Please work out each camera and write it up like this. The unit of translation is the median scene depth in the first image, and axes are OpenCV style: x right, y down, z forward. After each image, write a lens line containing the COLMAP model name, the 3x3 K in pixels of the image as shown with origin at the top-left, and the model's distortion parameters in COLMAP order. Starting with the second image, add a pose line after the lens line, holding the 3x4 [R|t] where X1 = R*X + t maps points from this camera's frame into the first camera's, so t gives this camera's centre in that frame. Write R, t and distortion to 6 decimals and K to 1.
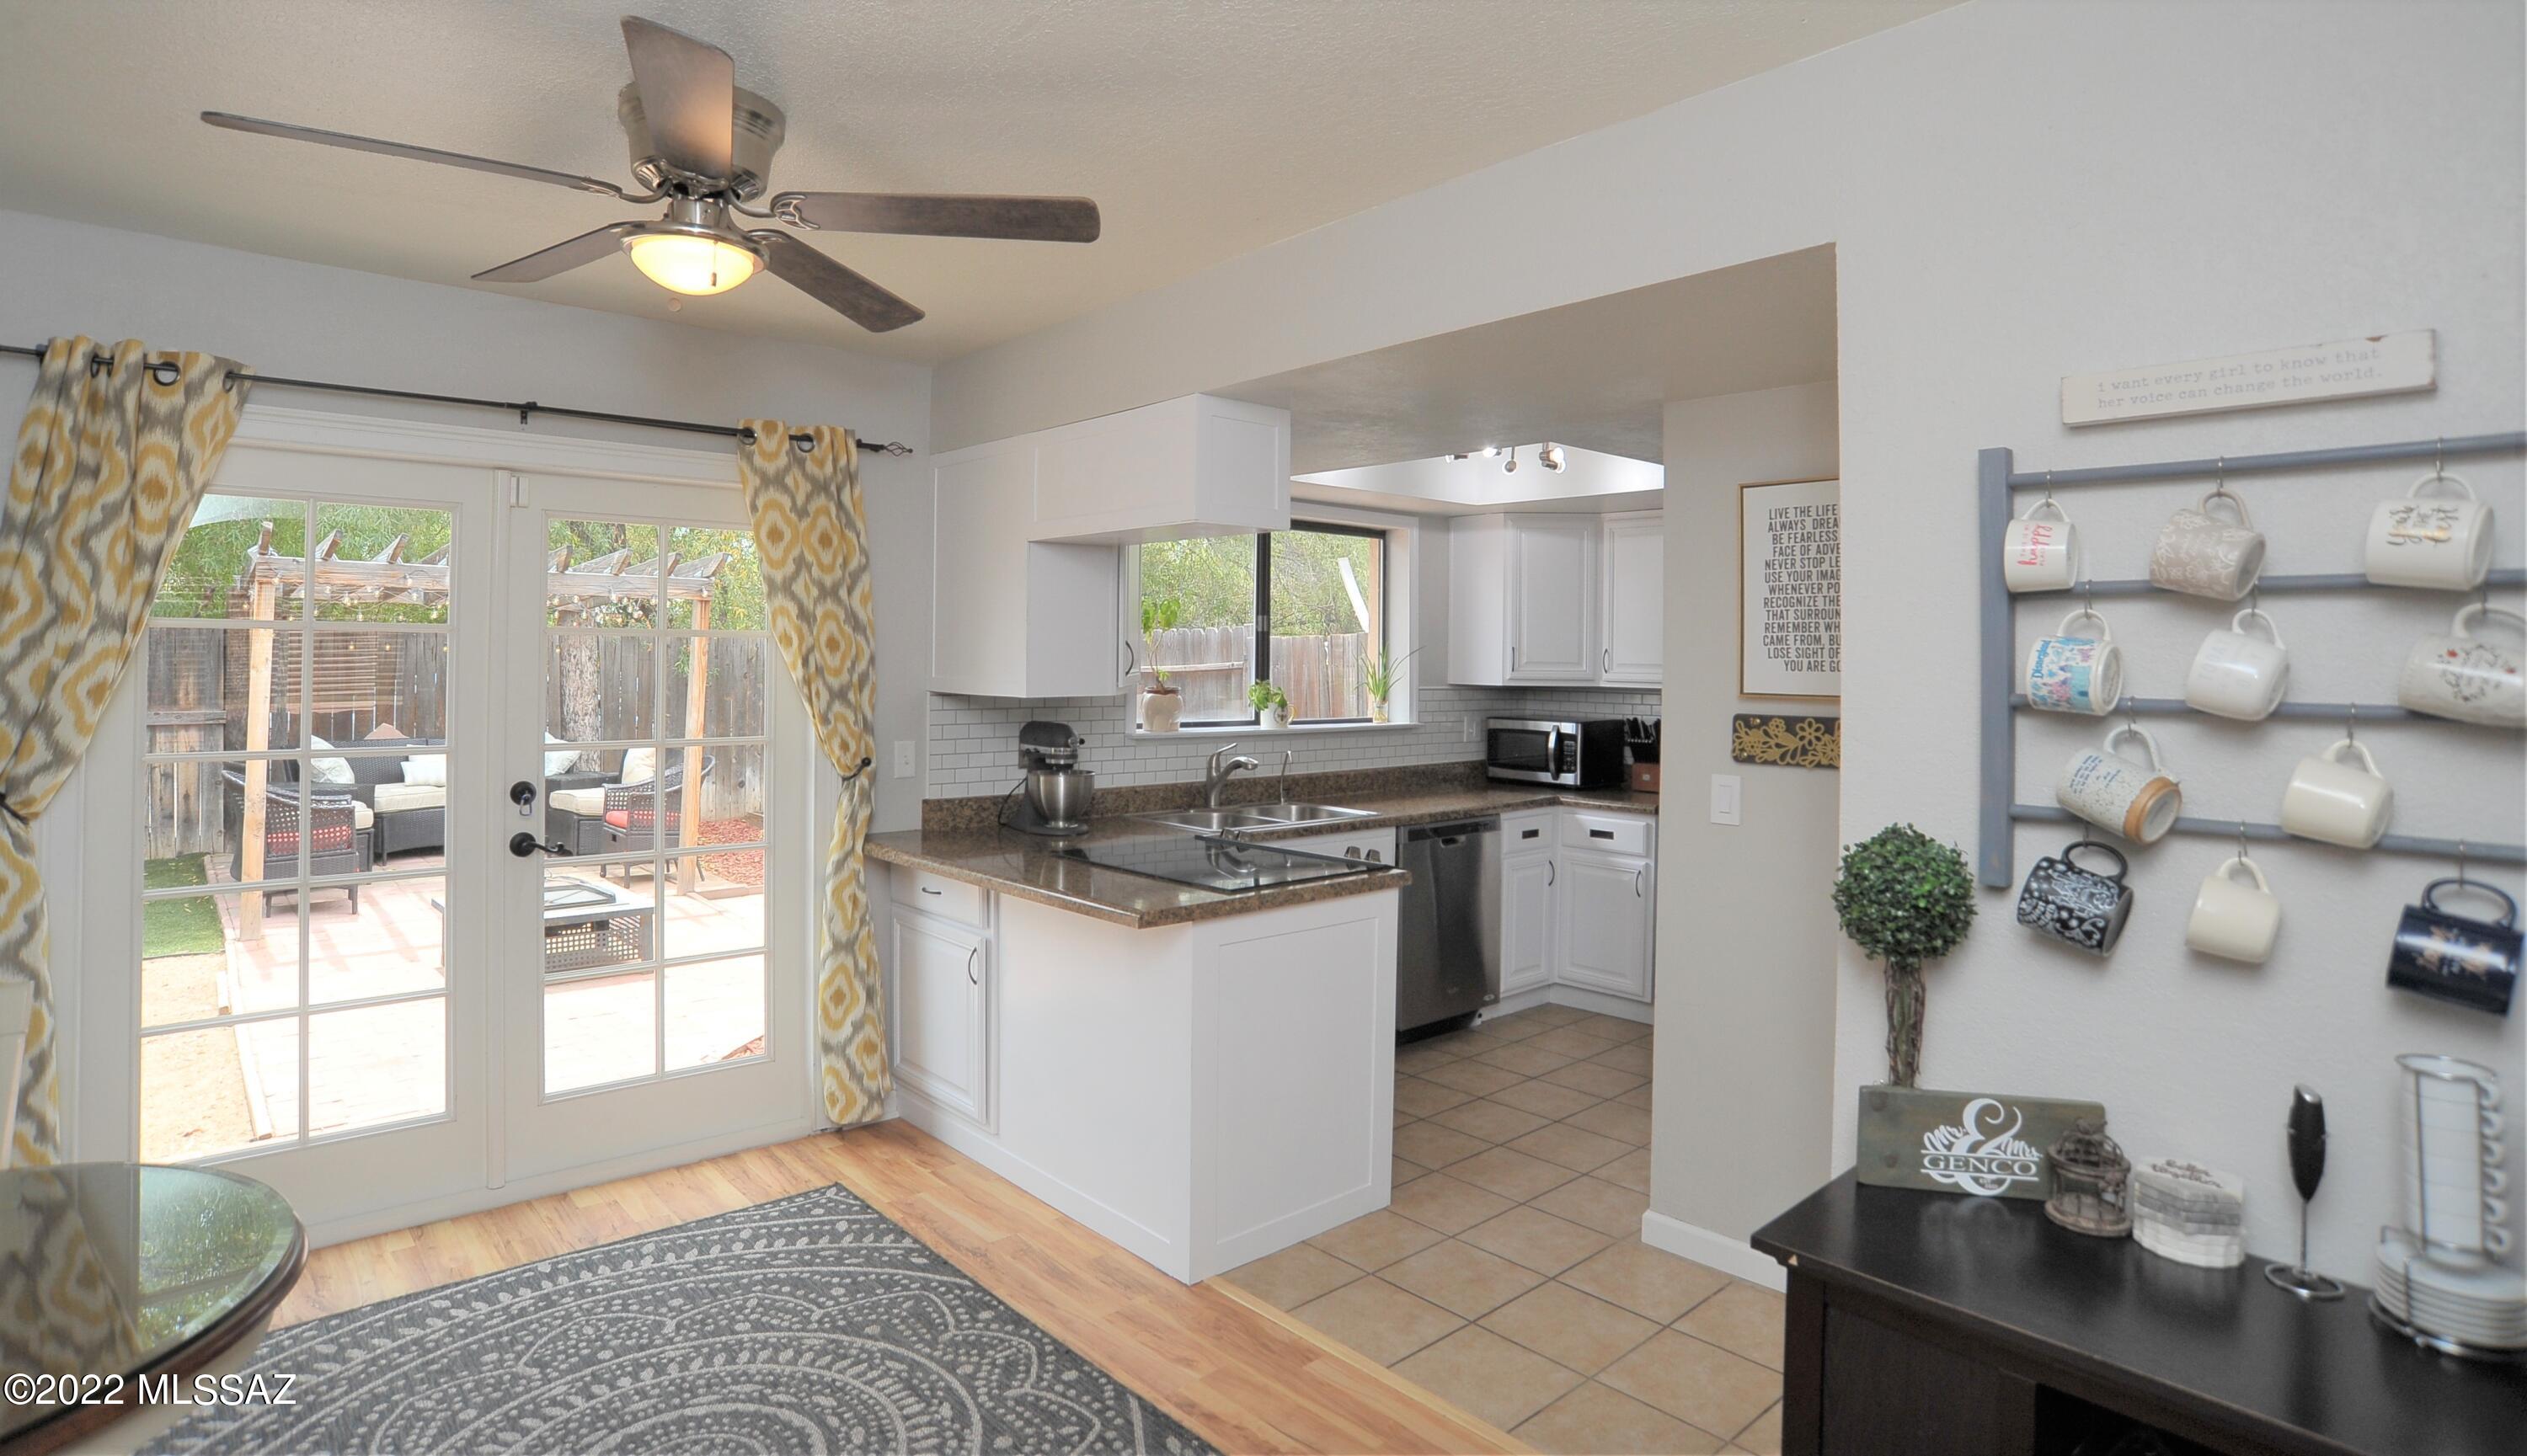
lens RADIAL K [[1296.3, 0, 1270.4], [0, 1296.3, 654.9], [0, 0, 1]] dist [-0.051838, 0.004451]
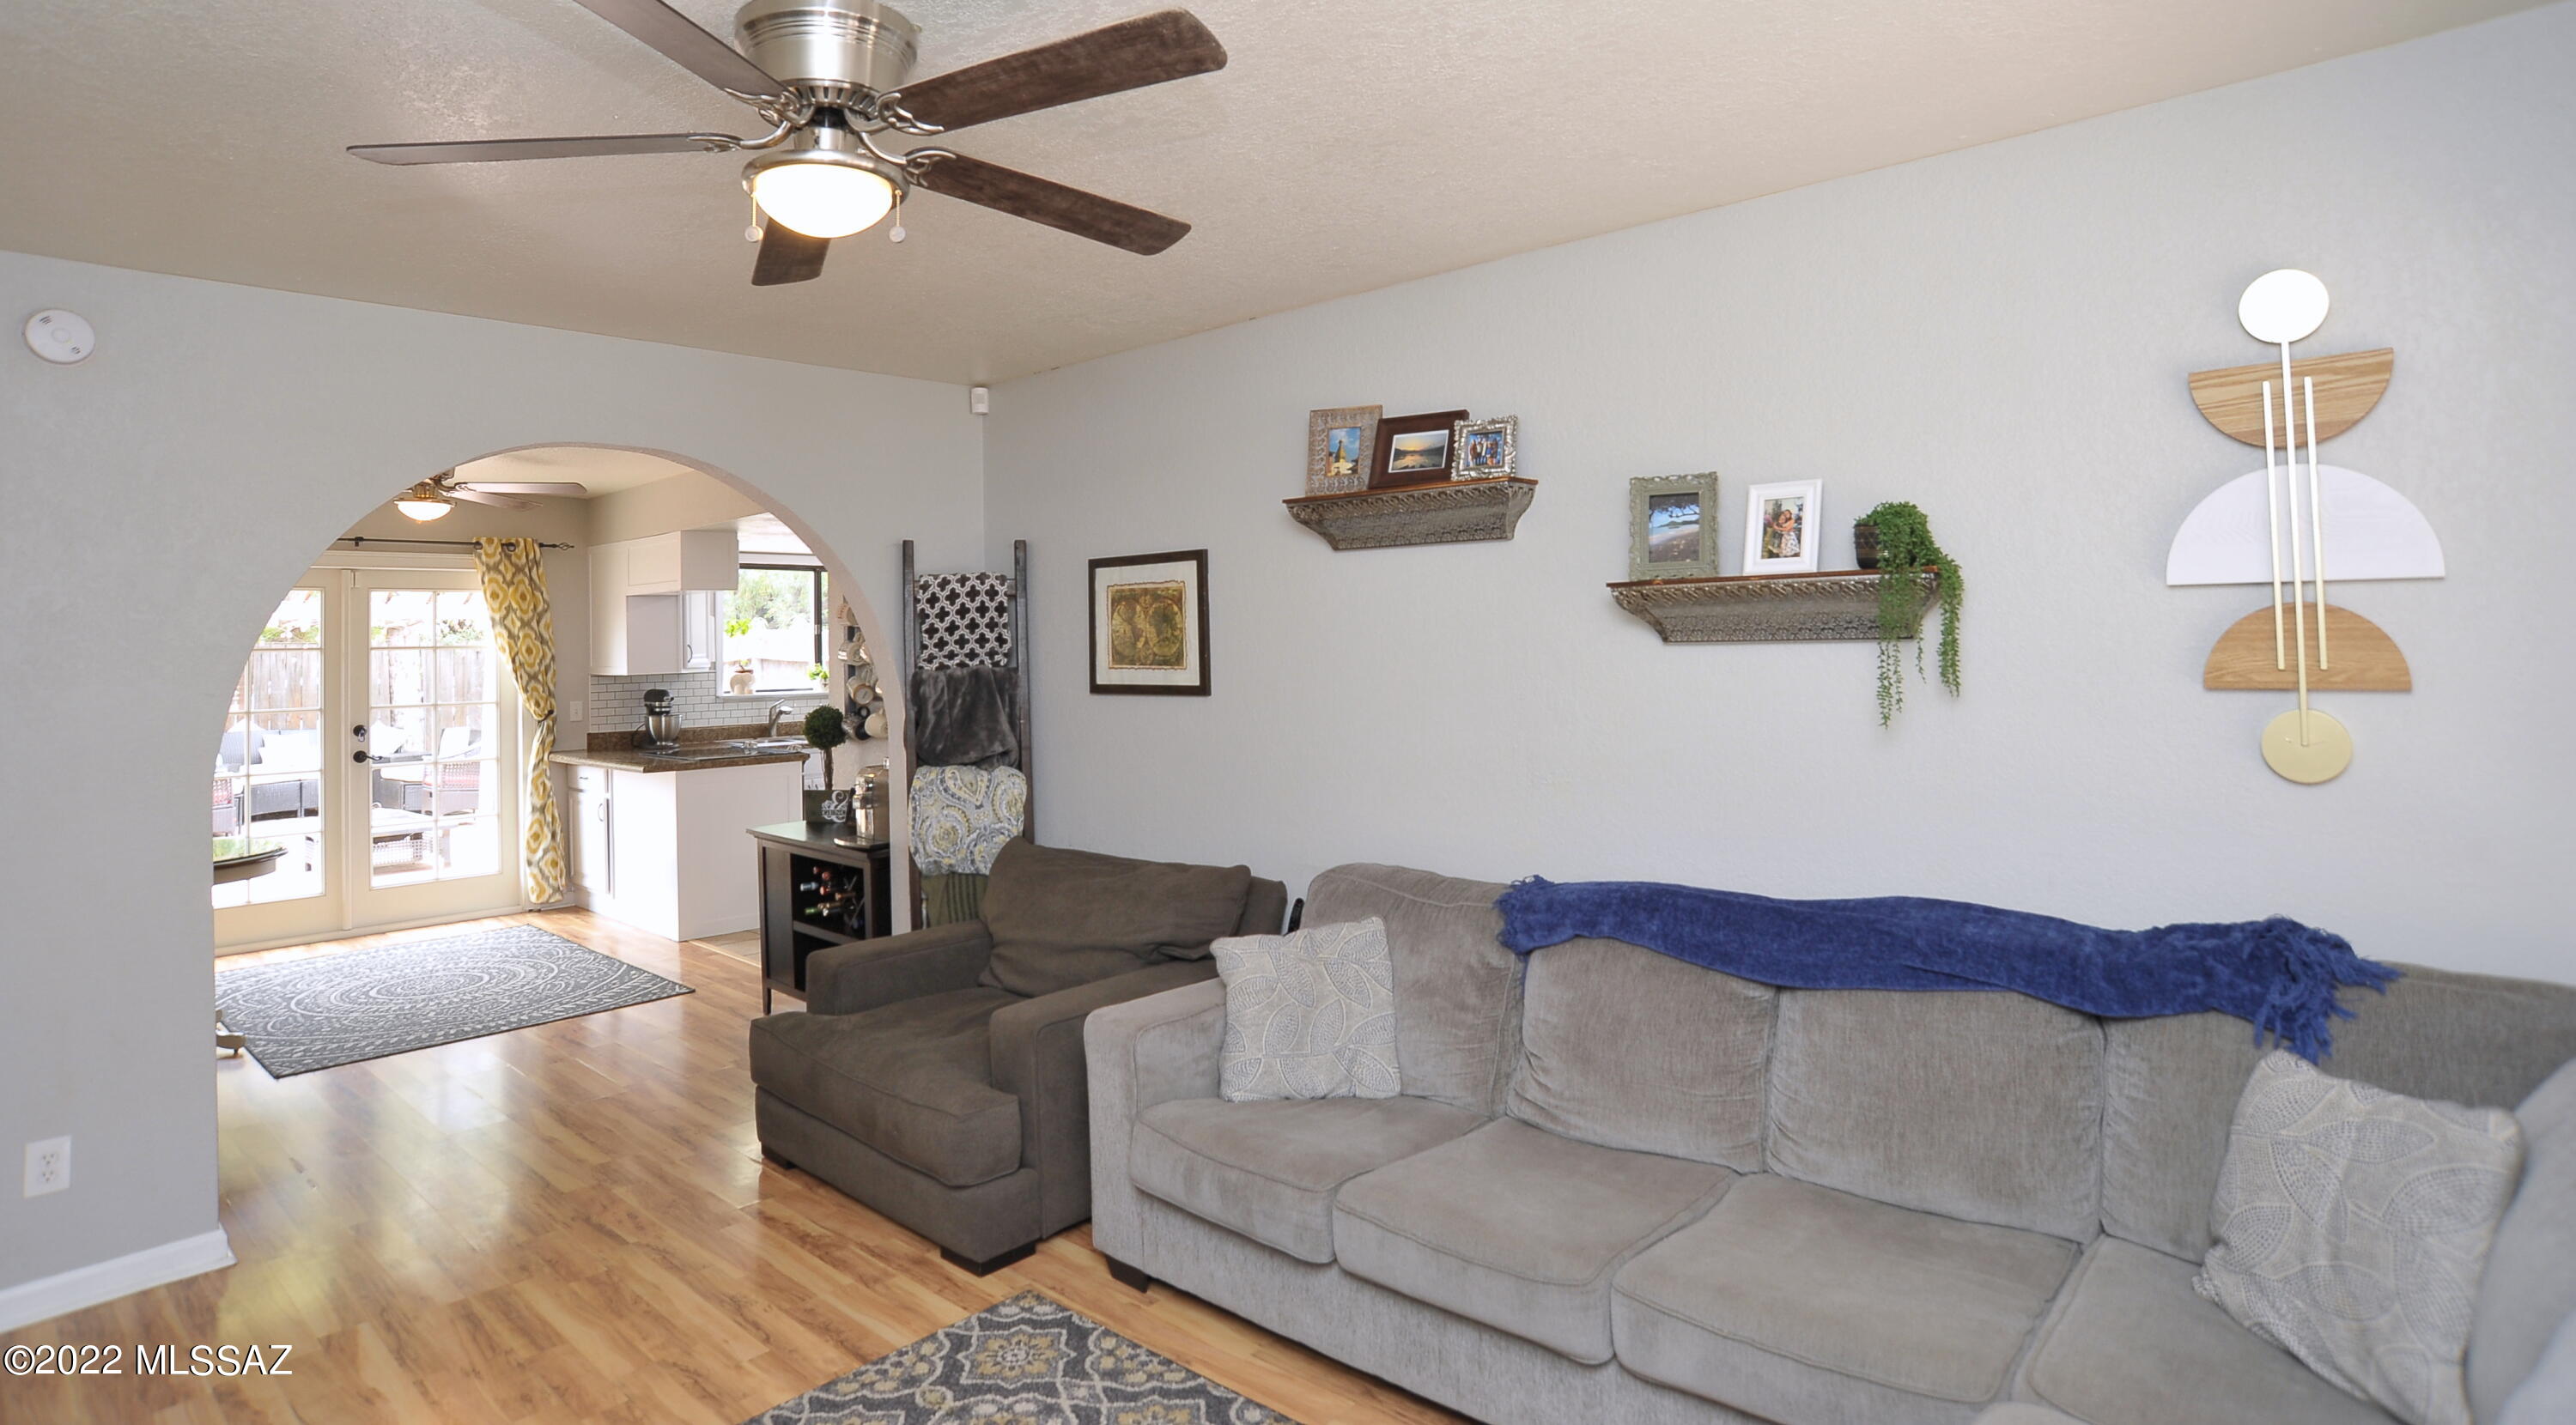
lens RADIAL K [[1376.3, 0, 1286.8], [0, 1376.3, 623.9], [0, 0, 1]] dist [-0.031002, 0.001779]
pose [[0.997098, -0.021273, 0.073102, 0.629851], [0.021970, 0.999720, -0.008738, -0.005370], [-0.072896, 0.010318, 0.997286, -1.092609]]
